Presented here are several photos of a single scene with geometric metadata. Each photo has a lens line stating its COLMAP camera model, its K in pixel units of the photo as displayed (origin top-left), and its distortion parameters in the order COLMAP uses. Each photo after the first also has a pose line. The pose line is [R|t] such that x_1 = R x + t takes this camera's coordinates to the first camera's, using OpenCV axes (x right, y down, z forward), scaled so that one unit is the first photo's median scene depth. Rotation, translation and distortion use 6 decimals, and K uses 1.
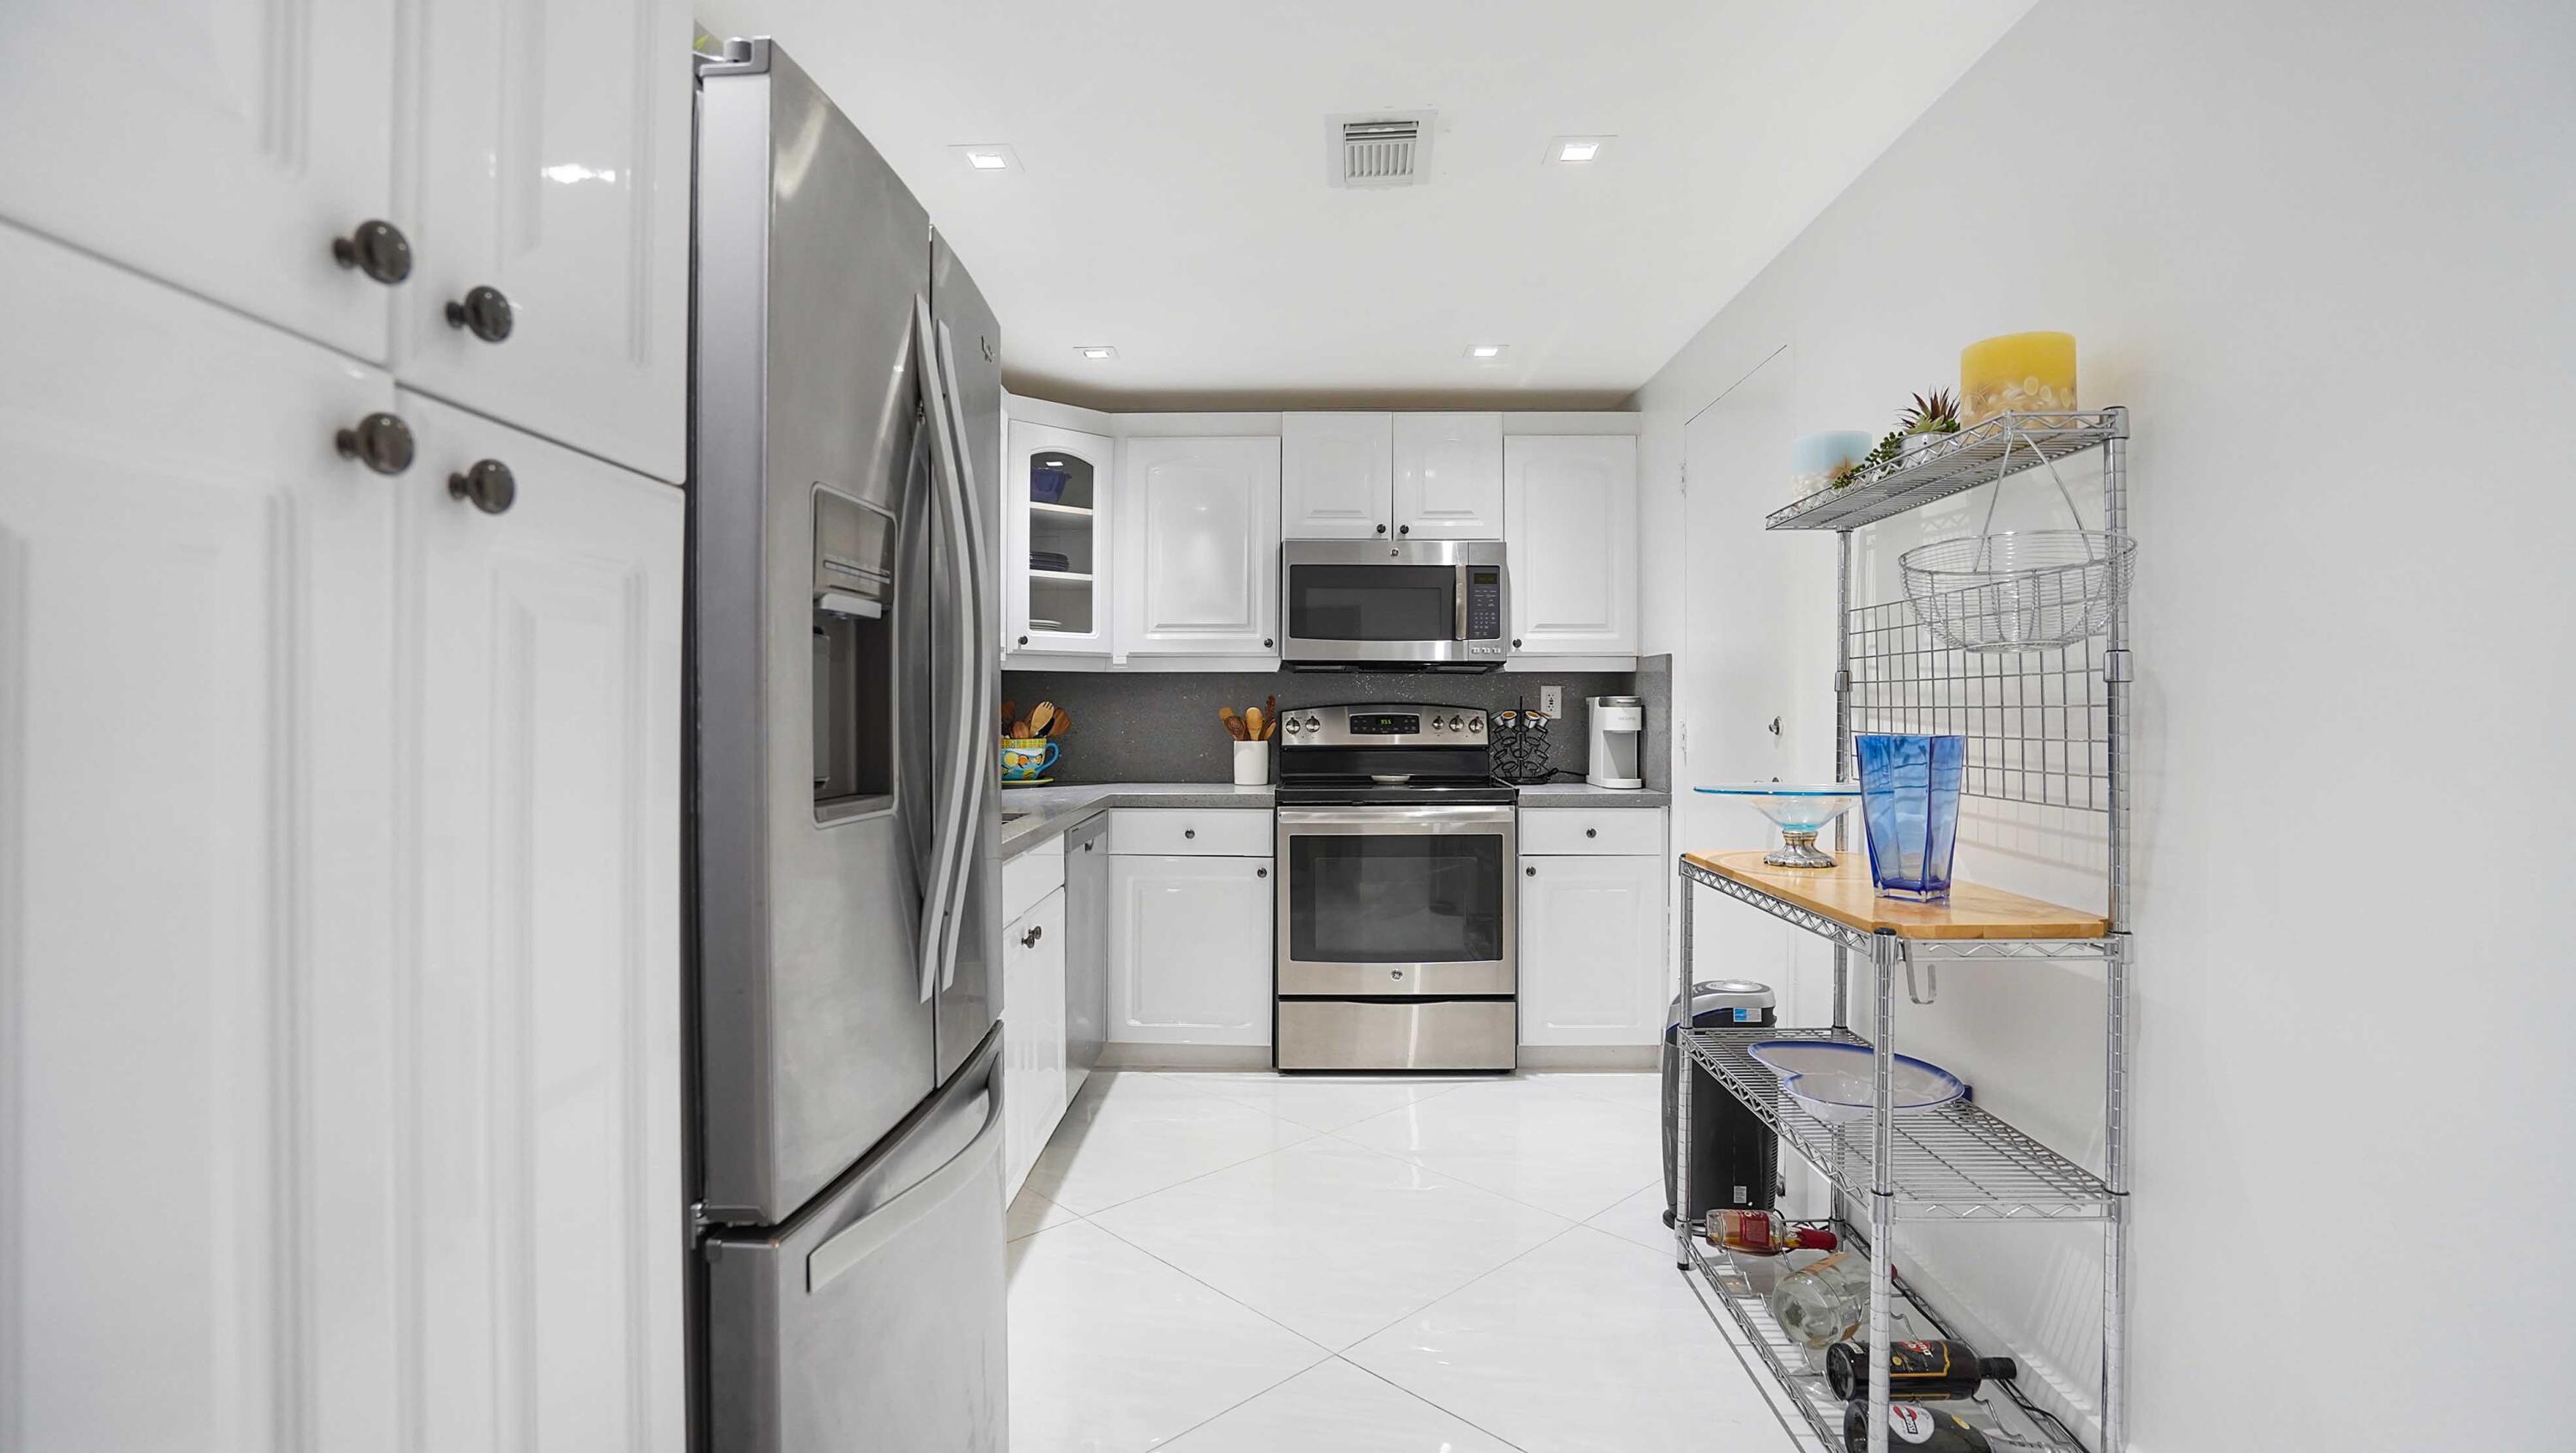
lens RADIAL K [[1226.6, 0, 1281.9], [0, 1226.6, 708.2], [0, 0, 1]] dist [-0.038312, 0.013201]
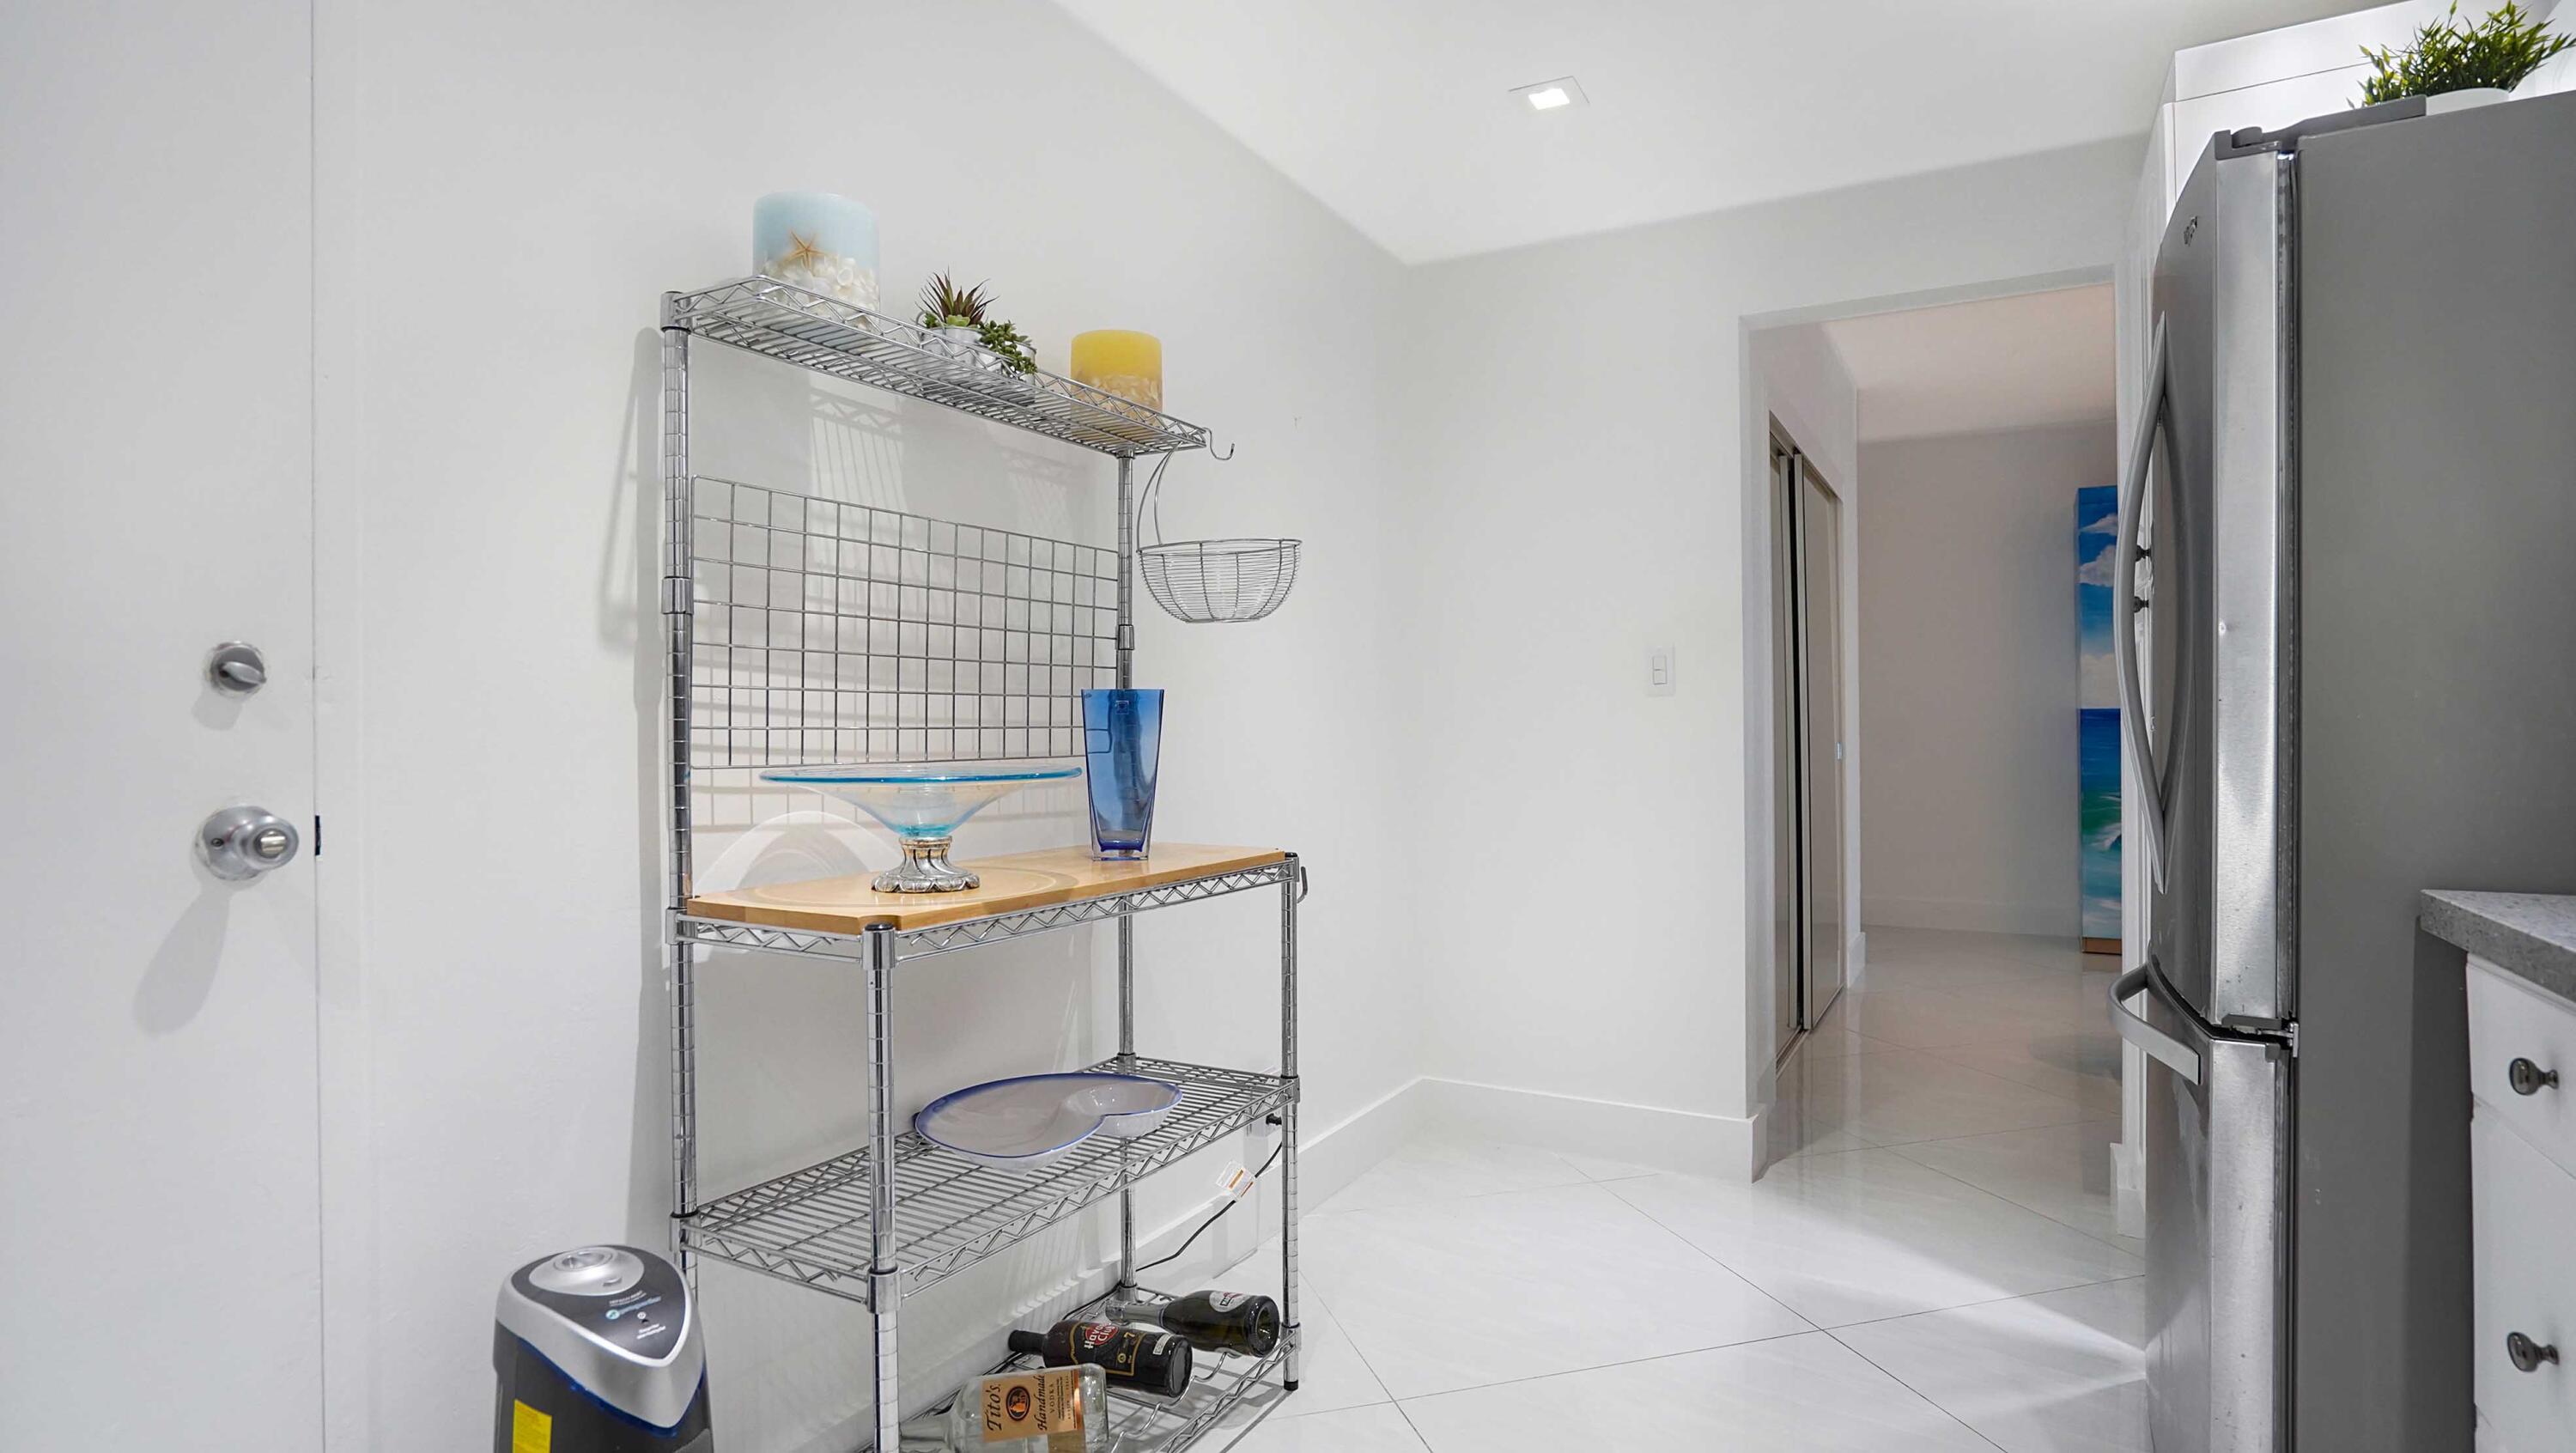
lens RADIAL K [[1336.2, 0, 1306.1], [0, 1336.2, 725.7], [0, 0, 1]] dist [-0.036967, 0.006651]
pose [[-0.882273, 0.003956, 0.470721, -0.048055], [0.001780, 0.999986, -0.005069, 0.026099], [-0.470734, -0.003634, -0.882268, 0.860557]]
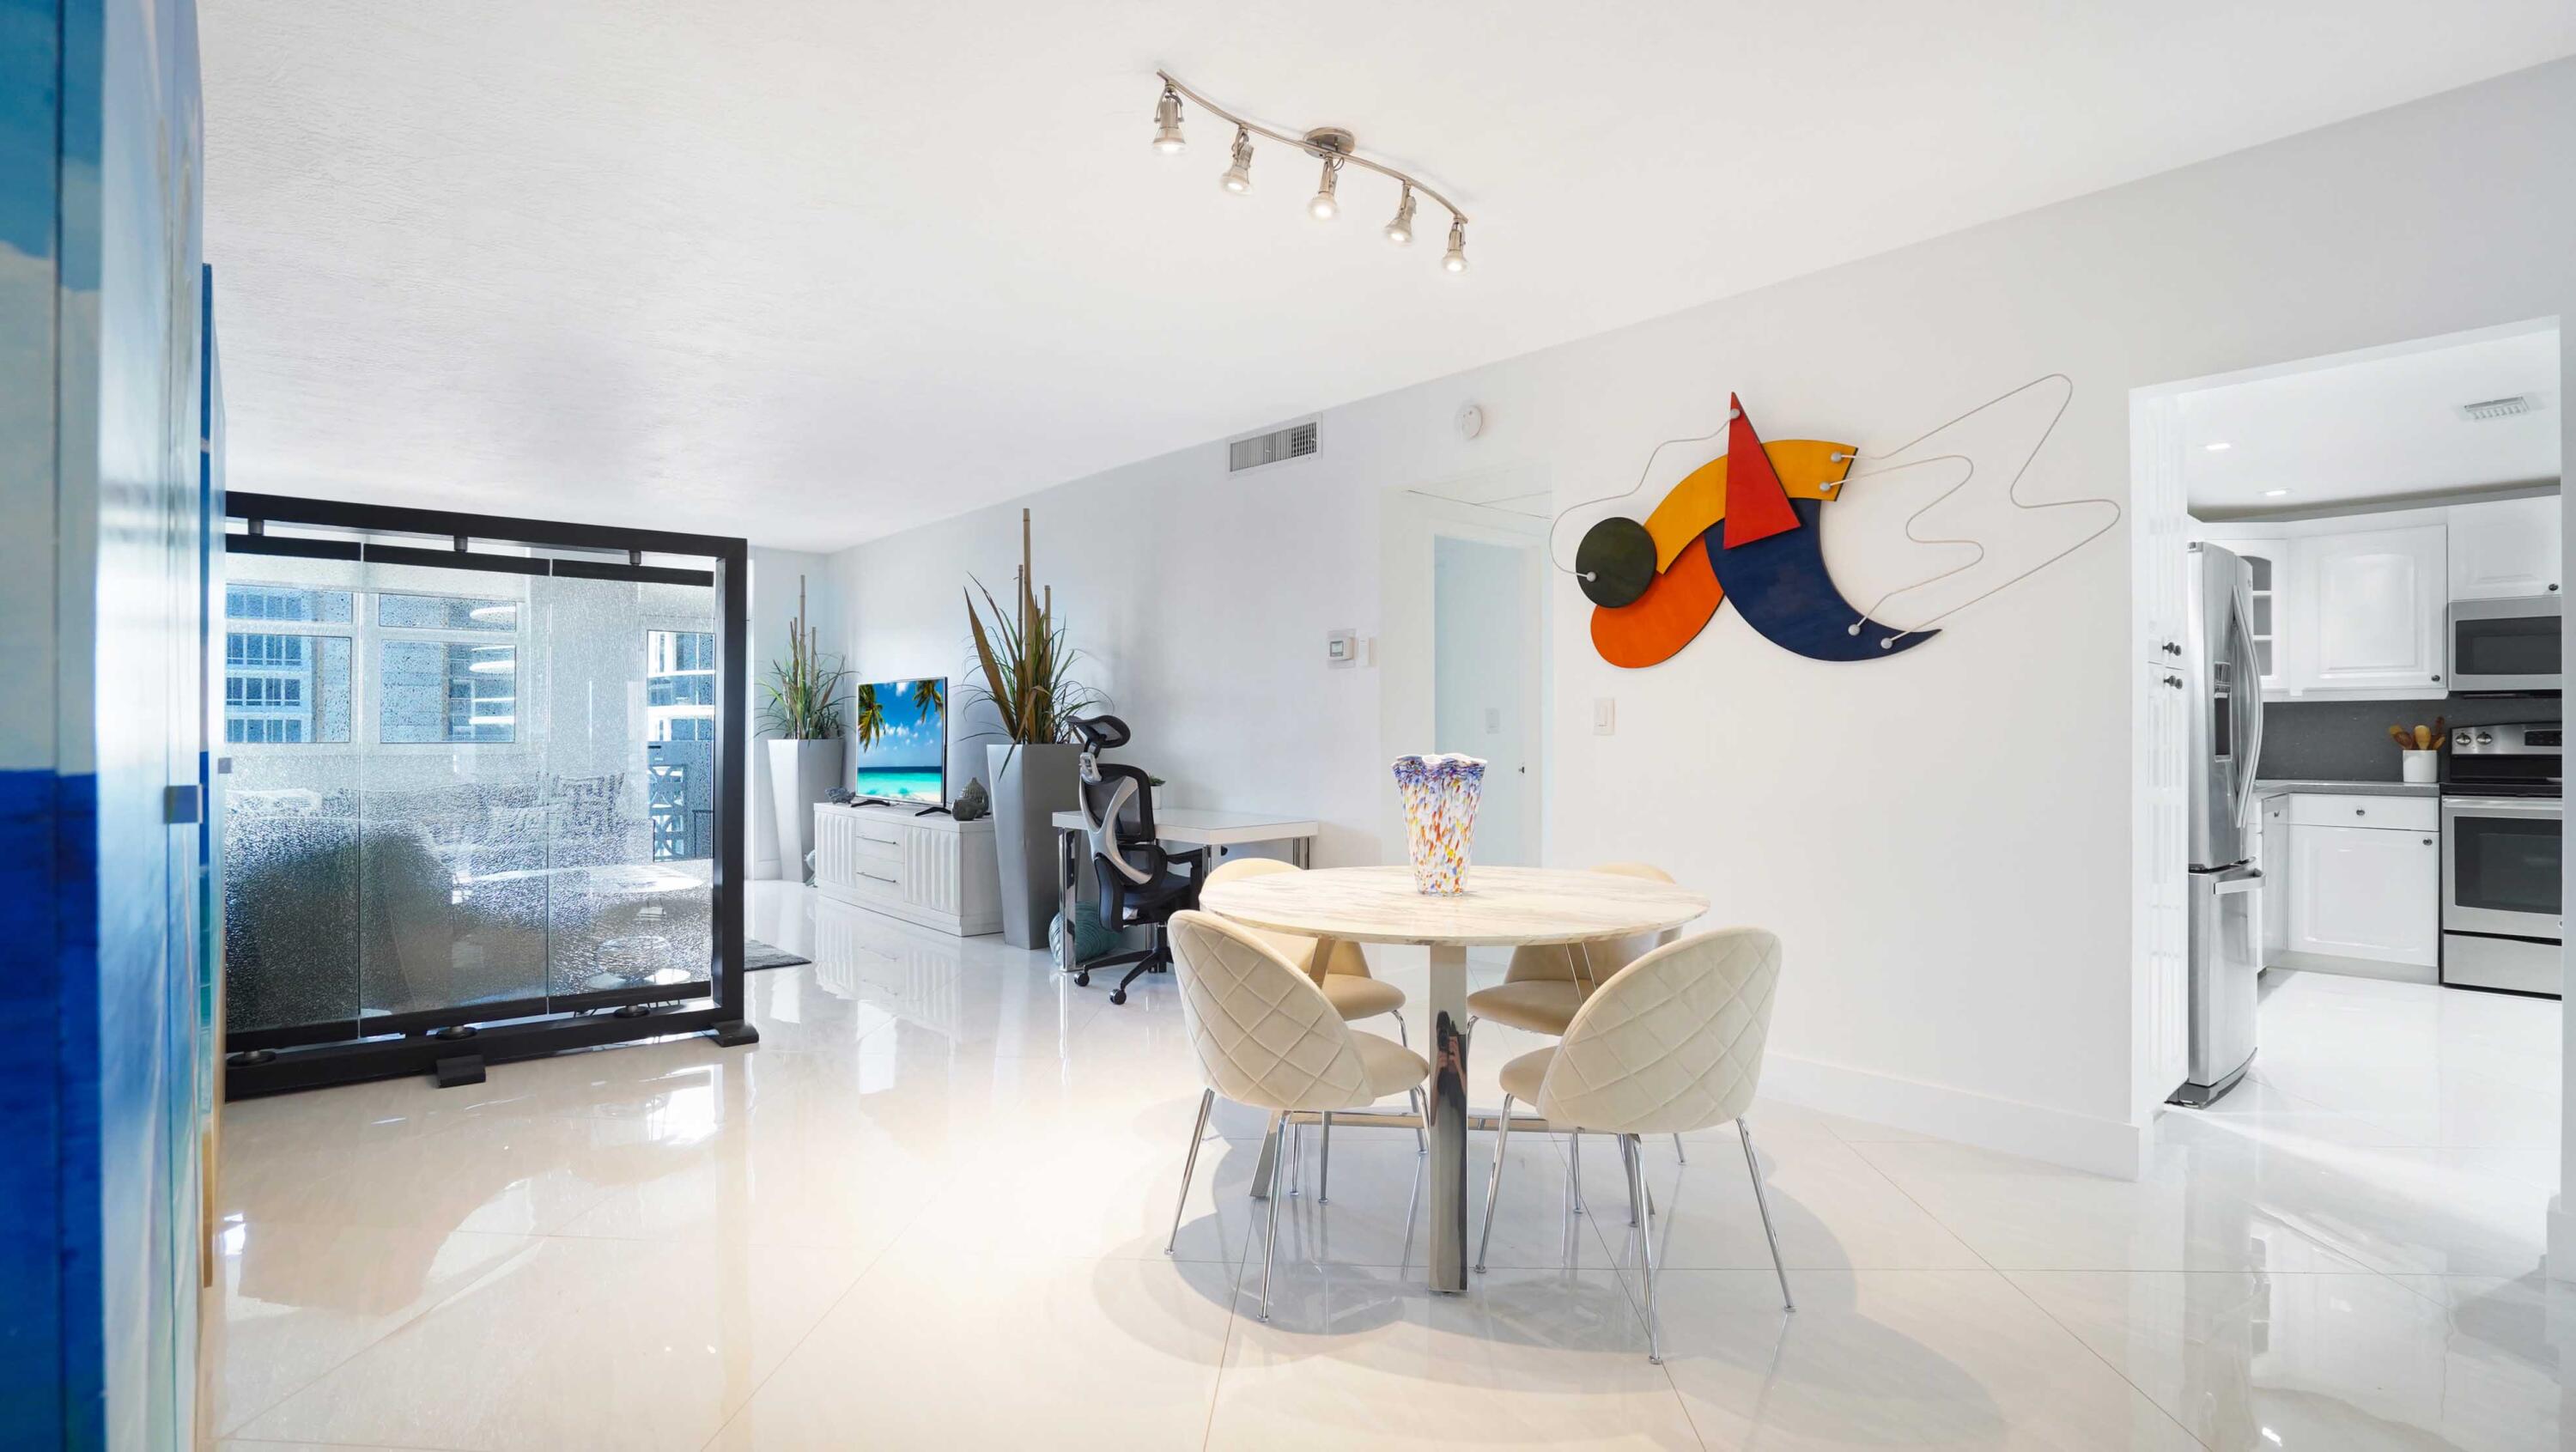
lens RADIAL K [[1226.6, 0, 1270.4], [0, 1226.6, 724.6], [0, 0, 1]] dist [-0.038312, 0.013201]
pose [[0.684426, -0.006461, -0.729054, 0.073322], [0.001855, 0.999973, -0.007120, 0.005751], [0.729080, 0.003521, 0.684420, -0.869874]]
